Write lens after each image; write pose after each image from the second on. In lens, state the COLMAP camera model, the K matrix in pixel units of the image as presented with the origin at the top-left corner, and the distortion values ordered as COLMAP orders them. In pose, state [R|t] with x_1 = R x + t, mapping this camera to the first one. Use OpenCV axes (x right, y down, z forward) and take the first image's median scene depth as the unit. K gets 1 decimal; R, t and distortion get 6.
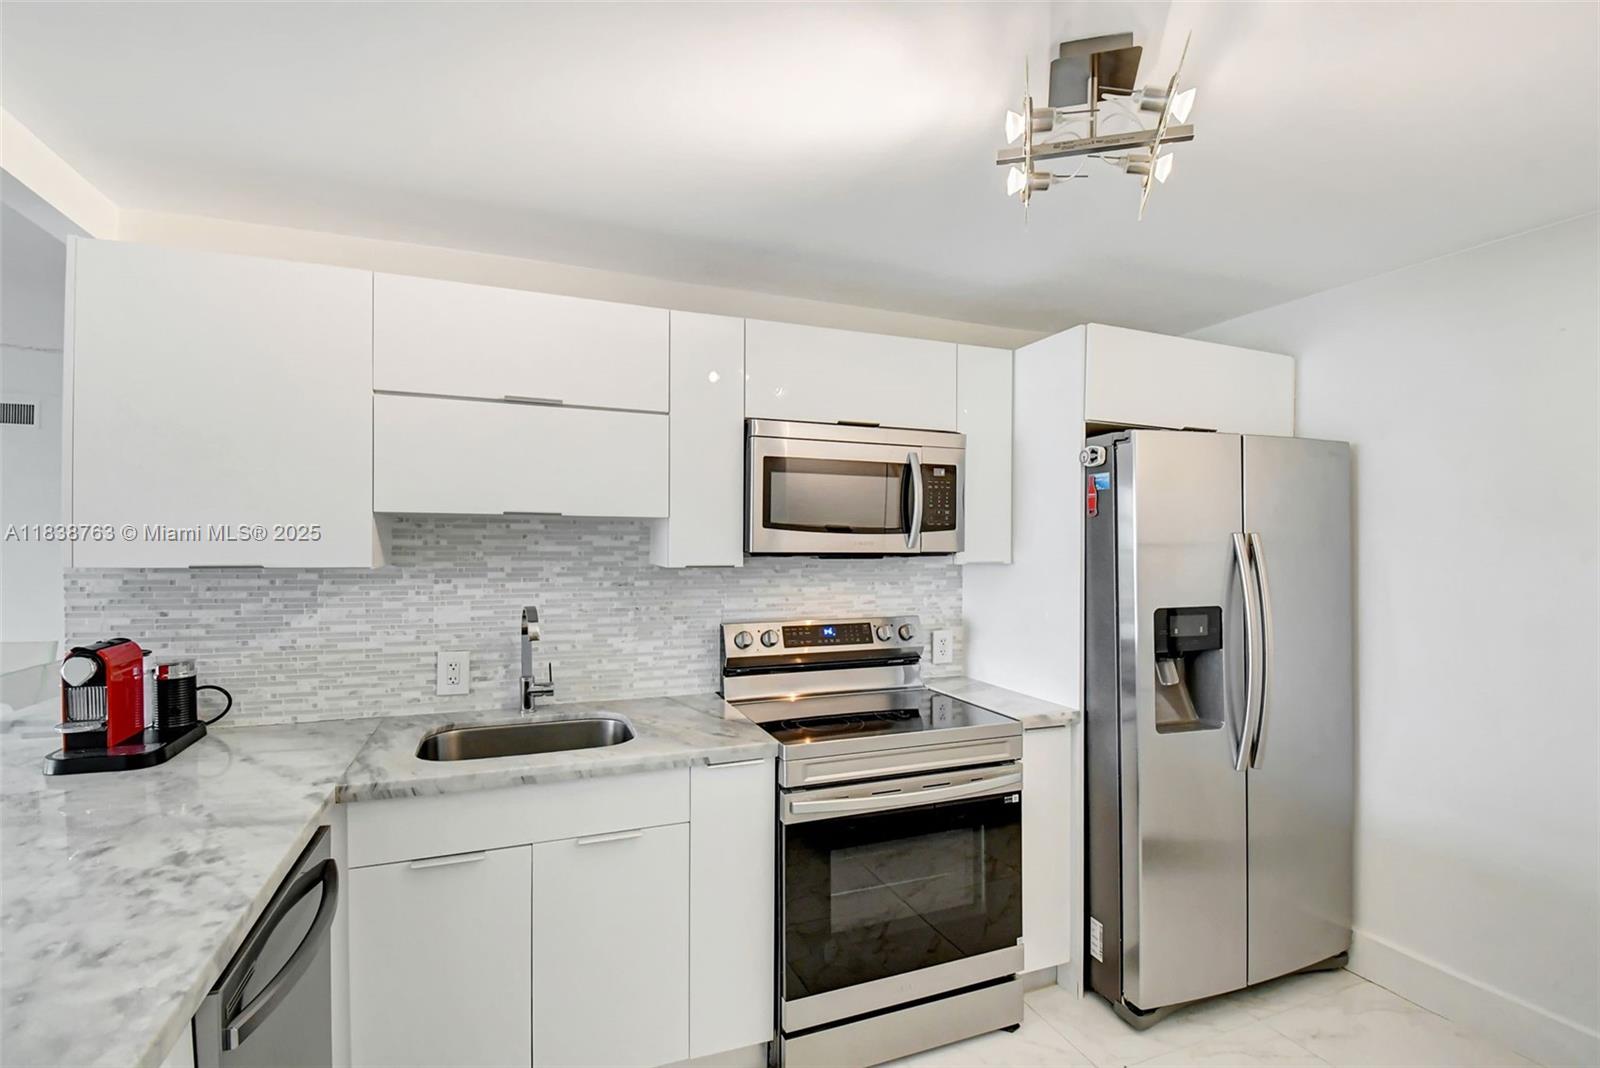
lens RADIAL K [[721.9, 0, 797.9], [0, 721.9, 538.9], [0, 0, 1]] dist [0.025347, -0.027891]
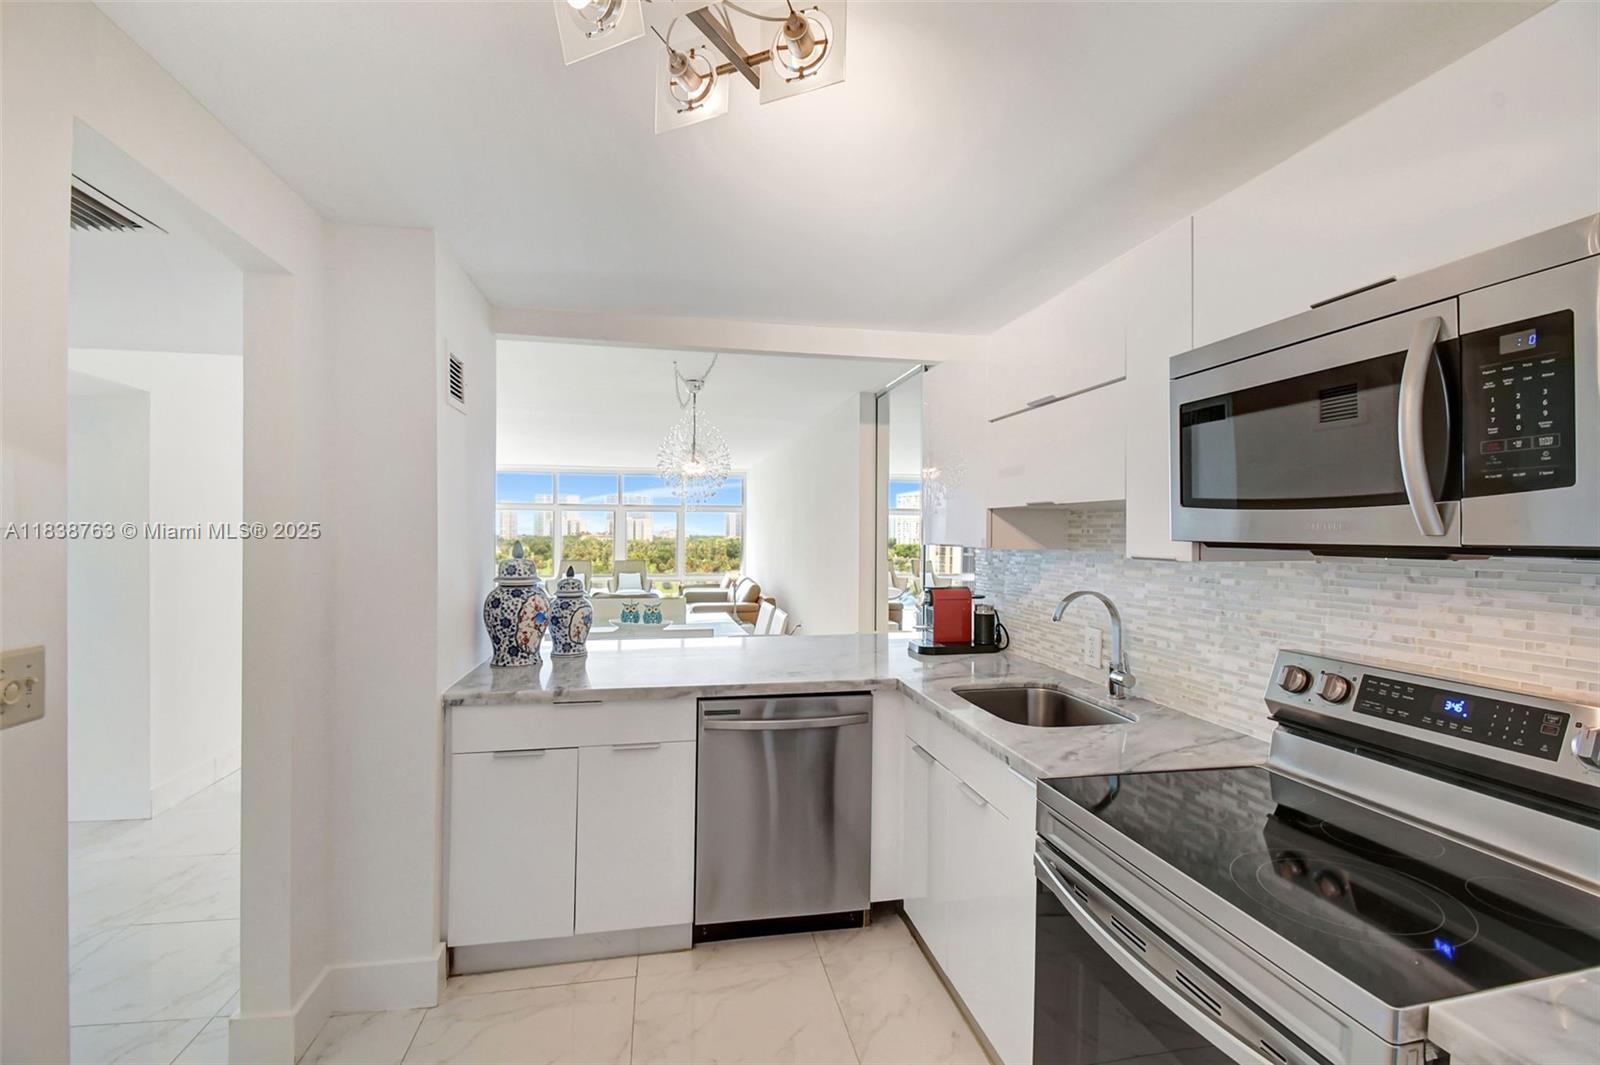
lens RADIAL K [[716.2, 0, 798.9], [0, 716.2, 536.4], [0, 0, 1]] dist [0.020853, -0.027344]
pose [[-0.178125, -0.000841, -0.984007, 0.642140], [0.000347, 1.000000, -0.000917, 0.012928], [0.984008, -0.000505, -0.178125, 0.688101]]
